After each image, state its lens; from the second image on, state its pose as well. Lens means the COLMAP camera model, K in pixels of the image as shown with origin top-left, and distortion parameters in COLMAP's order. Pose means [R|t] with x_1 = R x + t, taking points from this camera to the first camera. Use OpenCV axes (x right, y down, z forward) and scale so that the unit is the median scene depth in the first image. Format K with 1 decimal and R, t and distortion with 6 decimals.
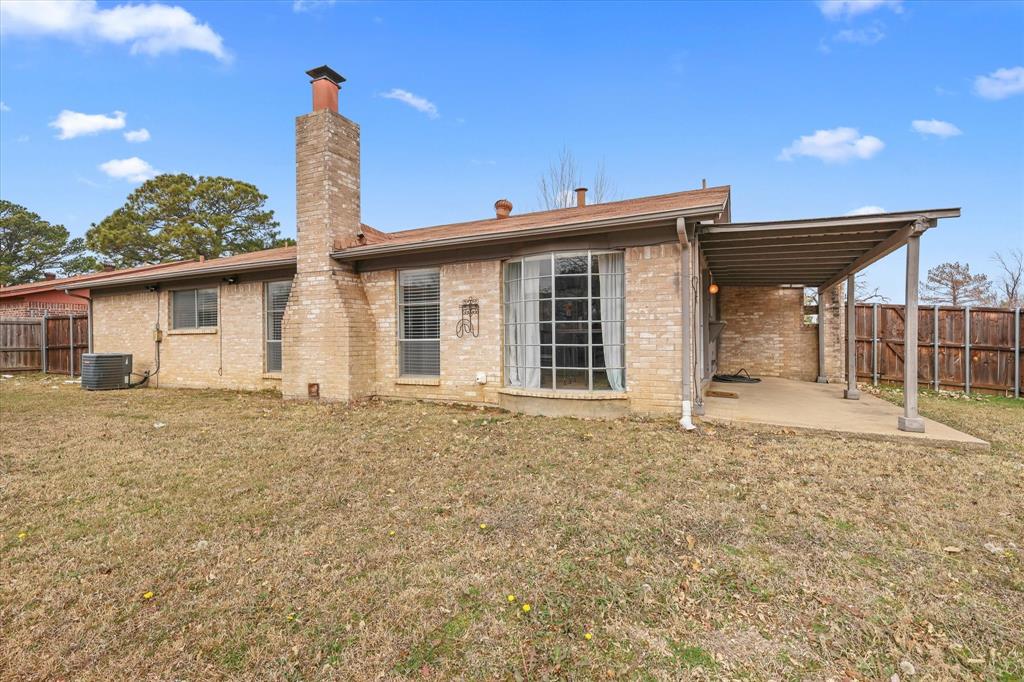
lens RADIAL K [[453.0, 0, 511.8], [0, 453.0, 340.8], [0, 0, 1]] dist [-0.001692, -0.000387]
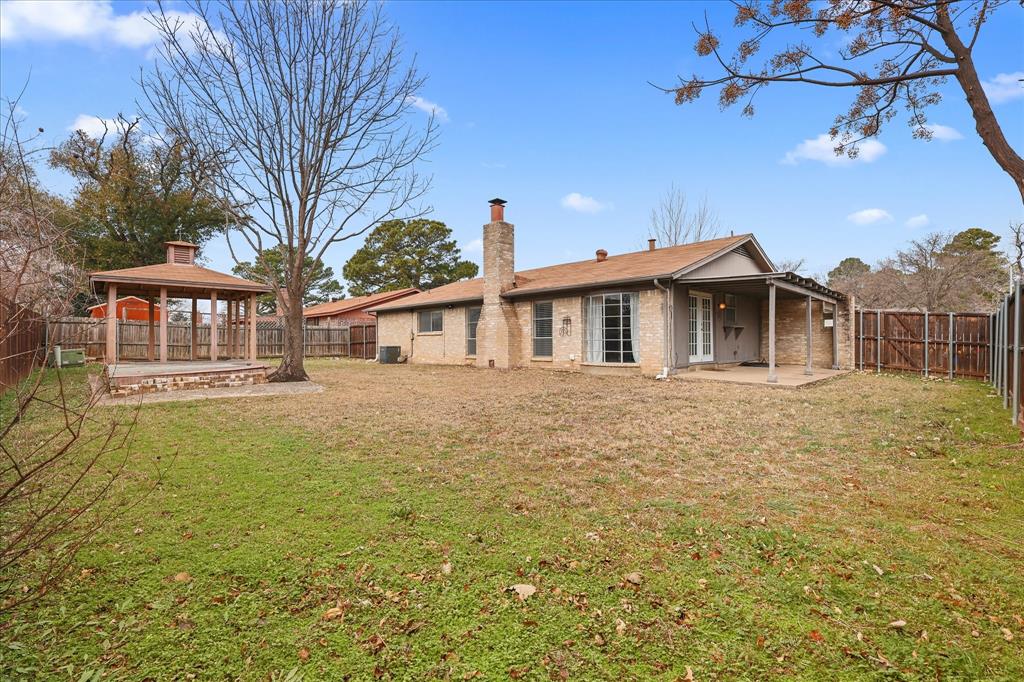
lens RADIAL K [[453.0, 0, 512.7], [0, 453.0, 343.2], [0, 0, 1]] dist [-0.001692, -0.000387]
pose [[0.941905, 0.002910, -0.335868, 0.245040], [-0.001783, 0.999992, 0.003666, 0.011056], [0.335876, -0.002854, 0.941902, -0.649930]]
